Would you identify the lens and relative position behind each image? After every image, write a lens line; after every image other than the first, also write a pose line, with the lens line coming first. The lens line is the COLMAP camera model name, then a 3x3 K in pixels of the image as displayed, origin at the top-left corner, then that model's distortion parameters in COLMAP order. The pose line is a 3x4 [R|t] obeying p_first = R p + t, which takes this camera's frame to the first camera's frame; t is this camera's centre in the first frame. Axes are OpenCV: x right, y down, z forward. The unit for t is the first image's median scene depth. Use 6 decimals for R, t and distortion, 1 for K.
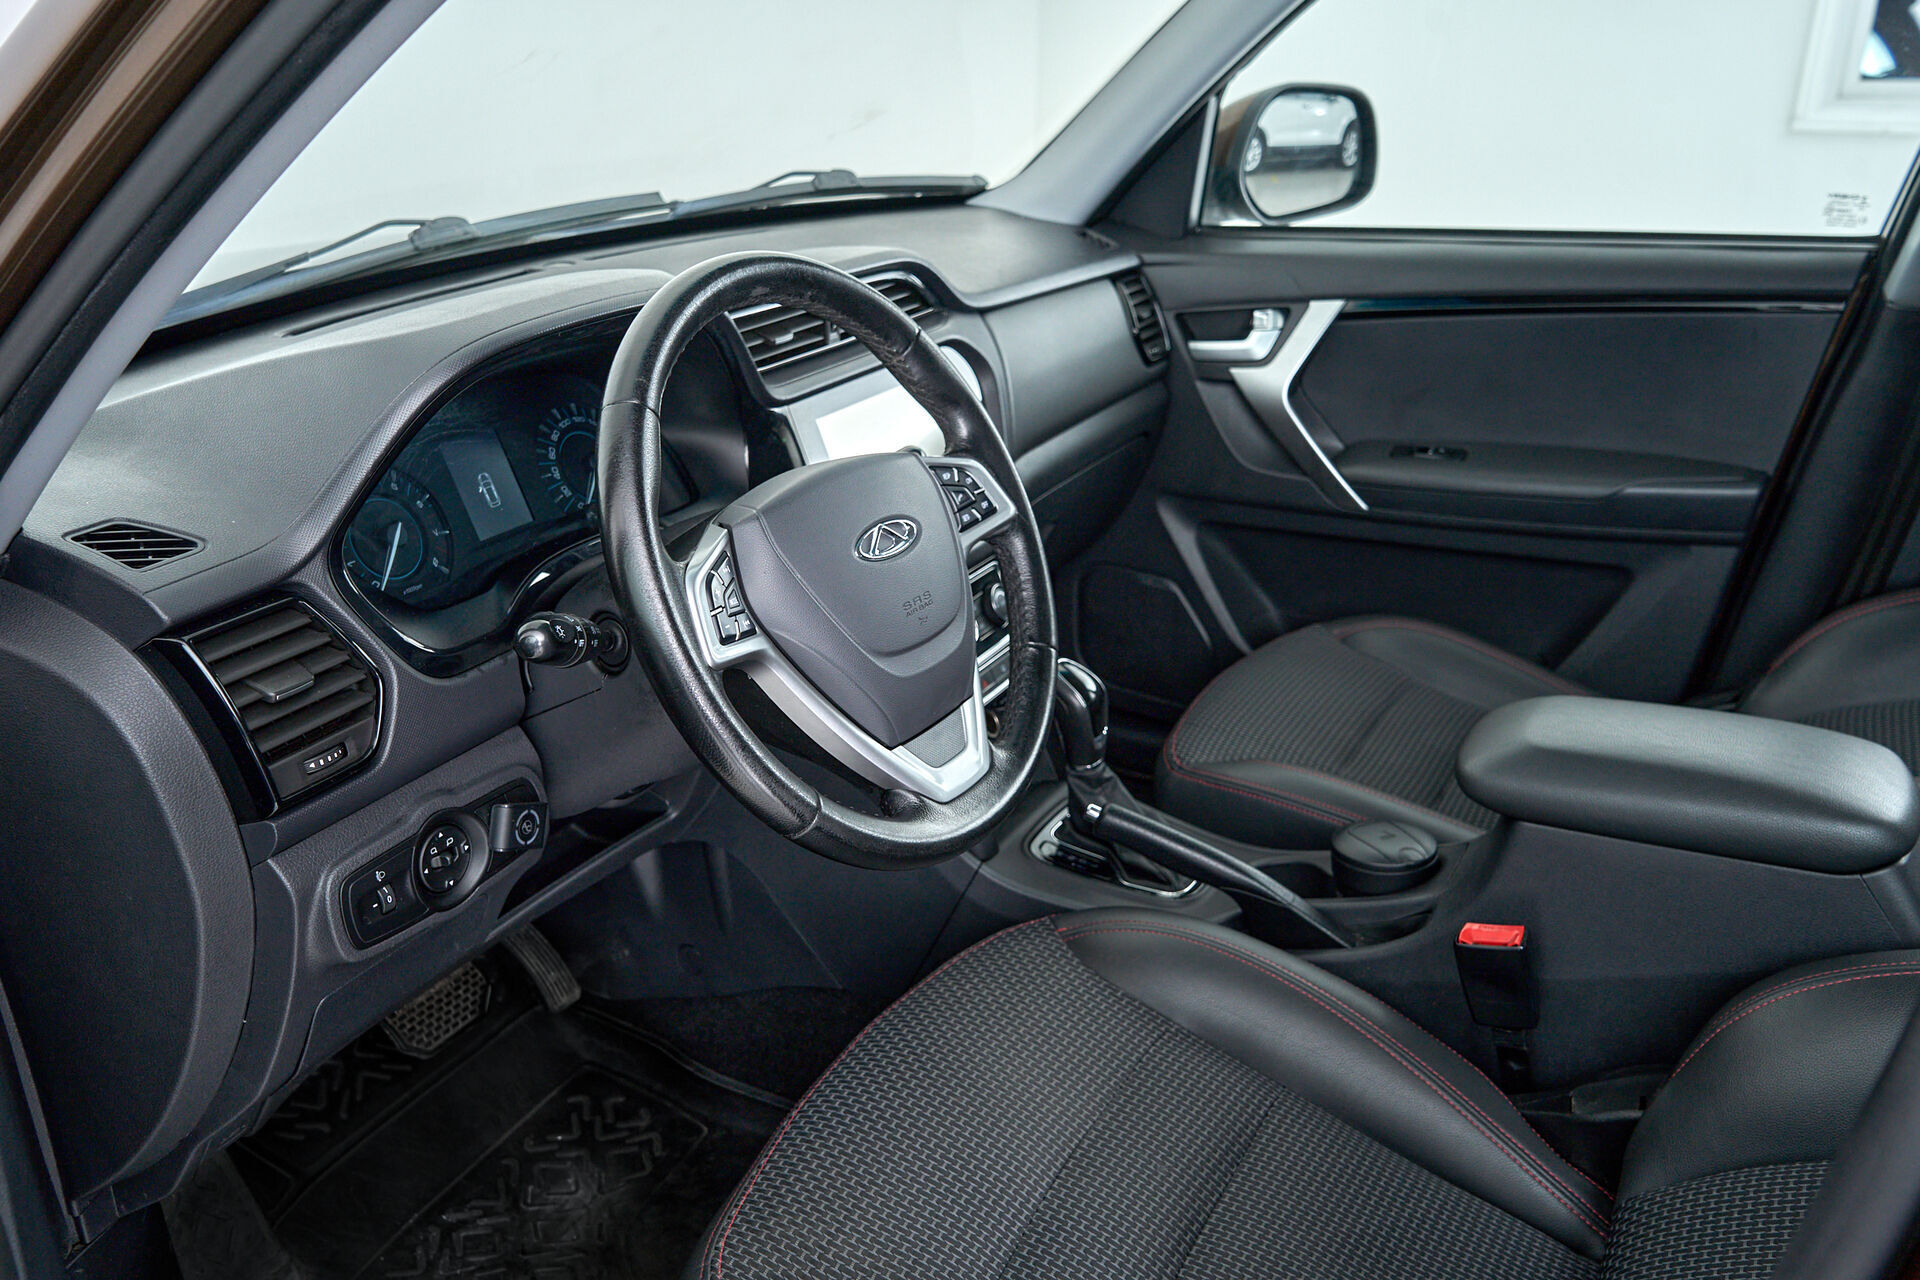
lens RADIAL K [[1558.0, 0, 960.0], [0, 1558.0, 640.0], [0, 0, 1]] dist [-0.004864, -0.006267]
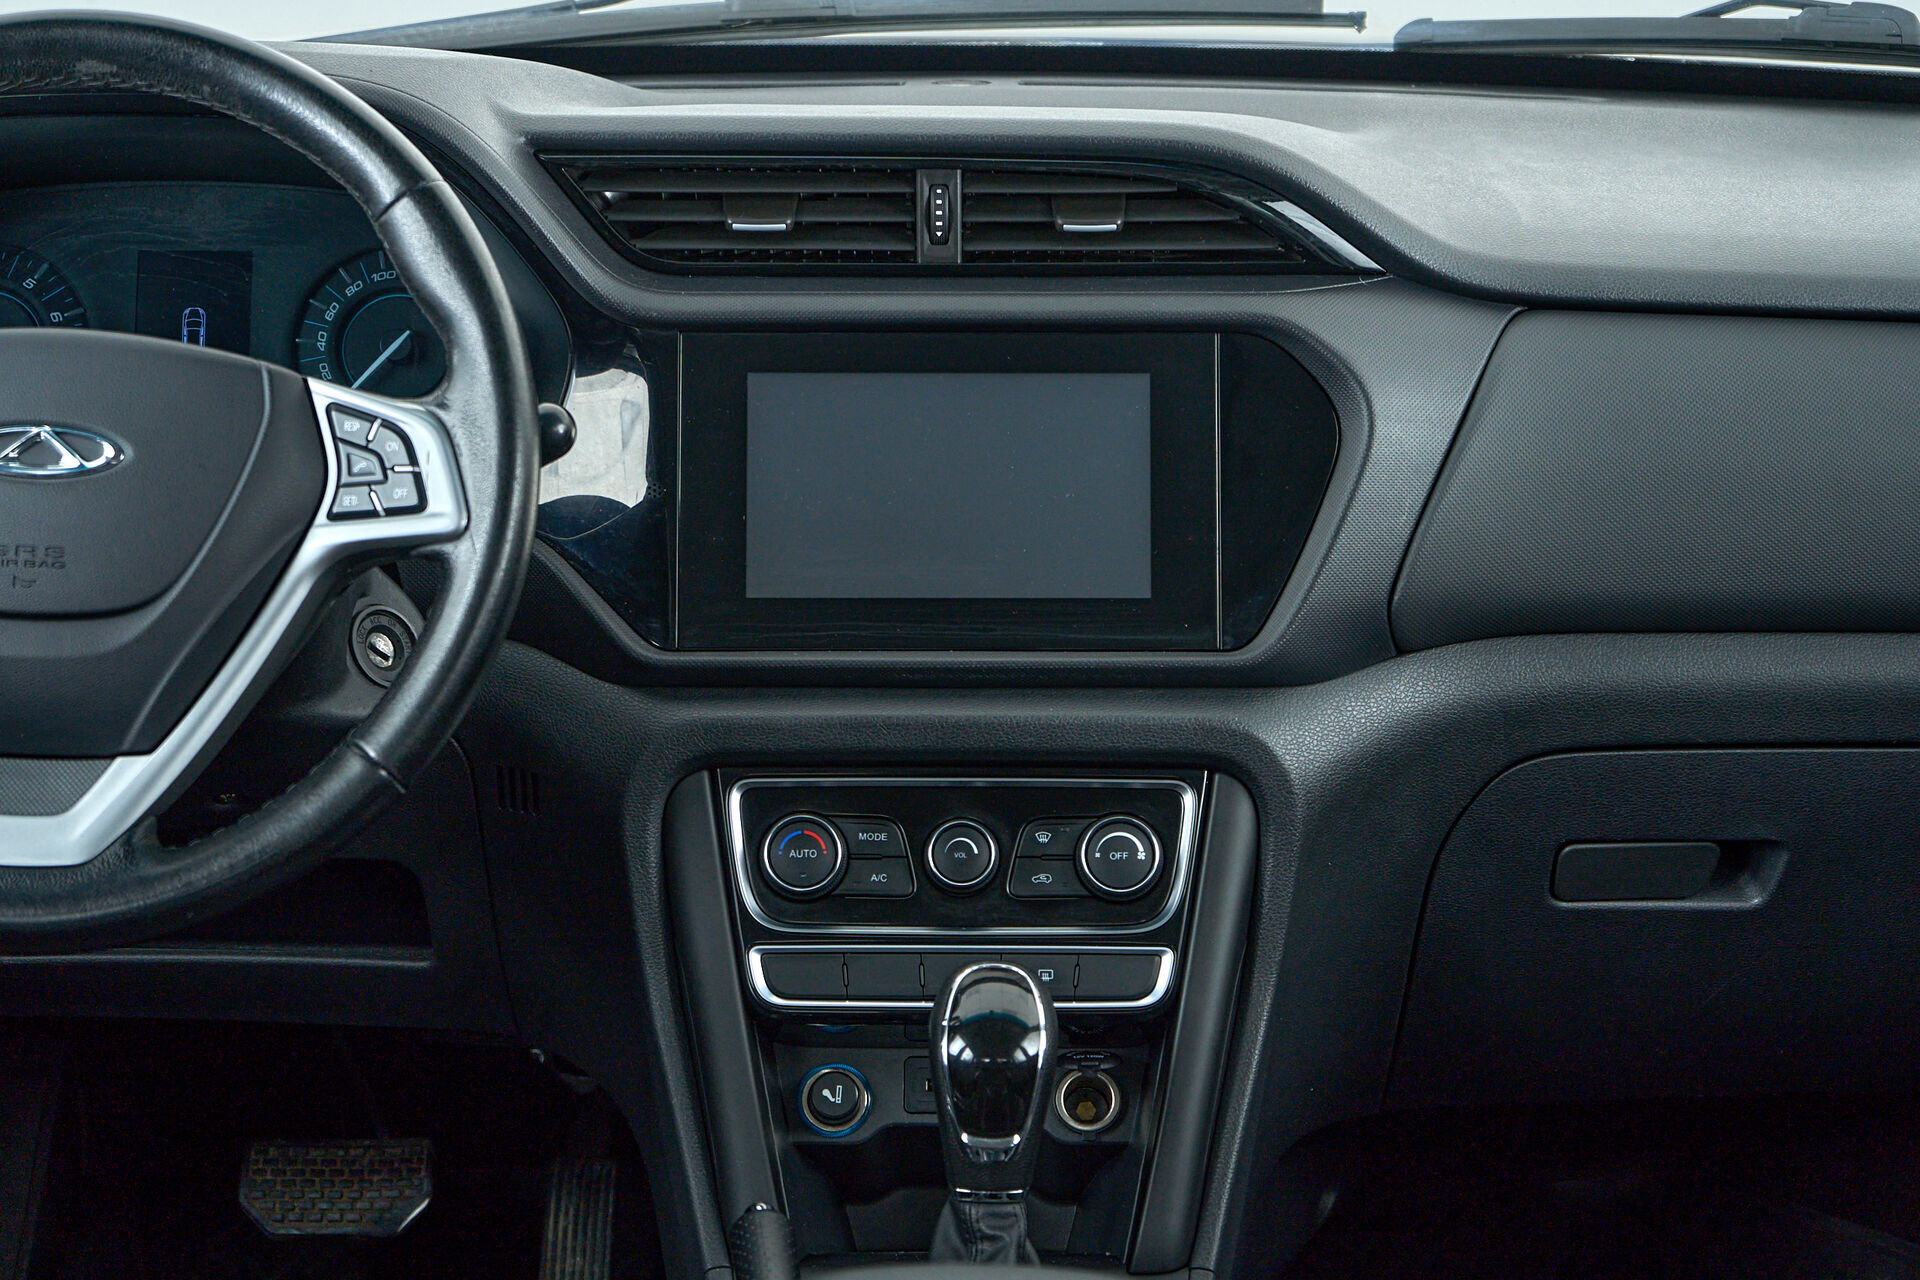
lens RADIAL K [[3917.1, 0, 960.0], [0, 3917.1, 640.0], [0, 0, 1]] dist [-0.034822, 0.306113]
pose [[0.484691, 0.238455, -0.841554, 1.053131], [-0.338973, 0.938144, 0.070594, -0.162179], [0.806332, 0.251048, 0.535540, 0.309501]]
